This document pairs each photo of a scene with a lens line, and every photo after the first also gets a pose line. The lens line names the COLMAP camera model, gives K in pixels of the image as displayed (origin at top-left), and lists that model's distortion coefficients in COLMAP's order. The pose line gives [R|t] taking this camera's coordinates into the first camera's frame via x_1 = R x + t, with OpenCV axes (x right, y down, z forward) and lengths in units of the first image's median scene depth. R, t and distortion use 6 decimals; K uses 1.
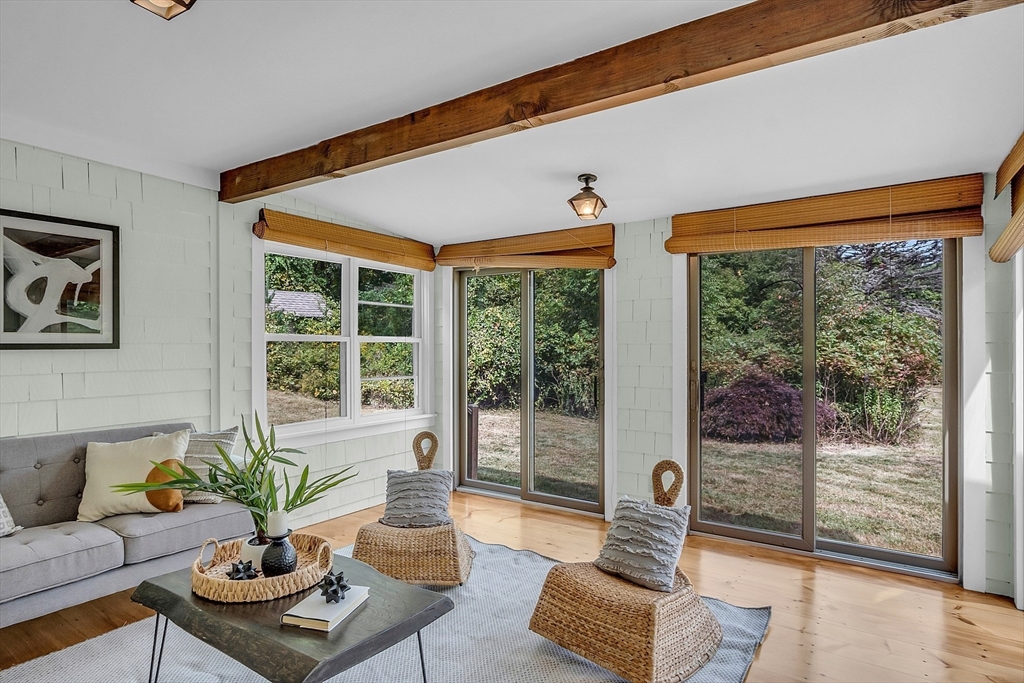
lens RADIAL K [[551.0, 0, 510.5], [0, 551.0, 344.6], [0, 0, 1]] dist [-0.006461, -0.000197]
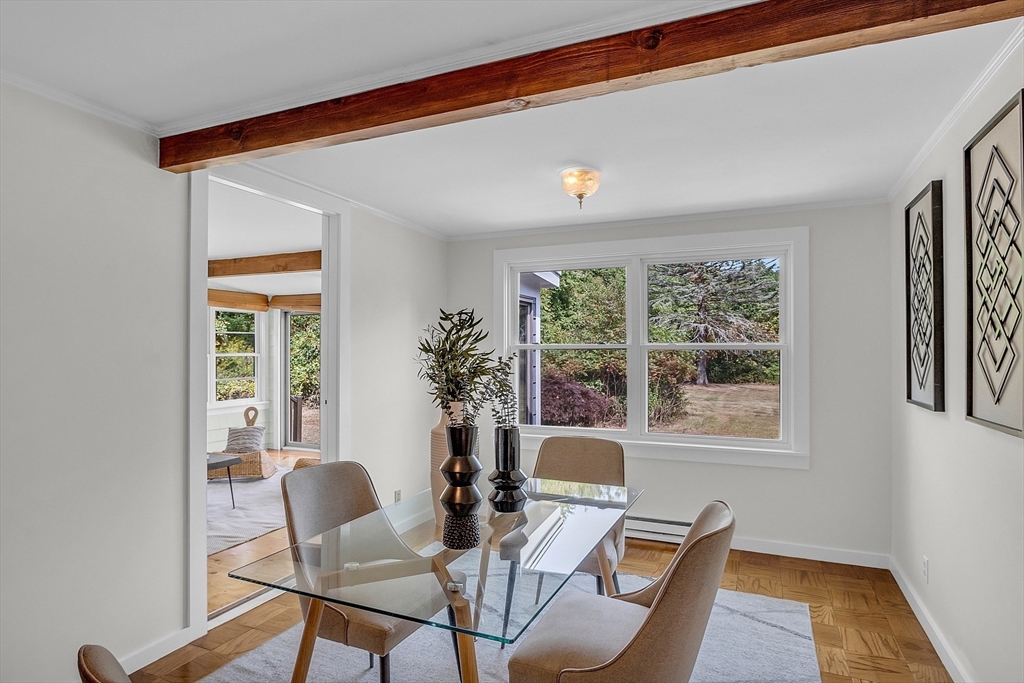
lens RADIAL K [[582.6, 0, 513.1], [0, 582.6, 343.2], [0, 0, 1]] dist [0.009576, 0.001380]
pose [[0.985392, 0.000490, 0.170303, 0.269747], [0.000319, 0.999989, -0.004724, -0.033675], [-0.170304, 0.004709, 0.985380, -0.774477]]
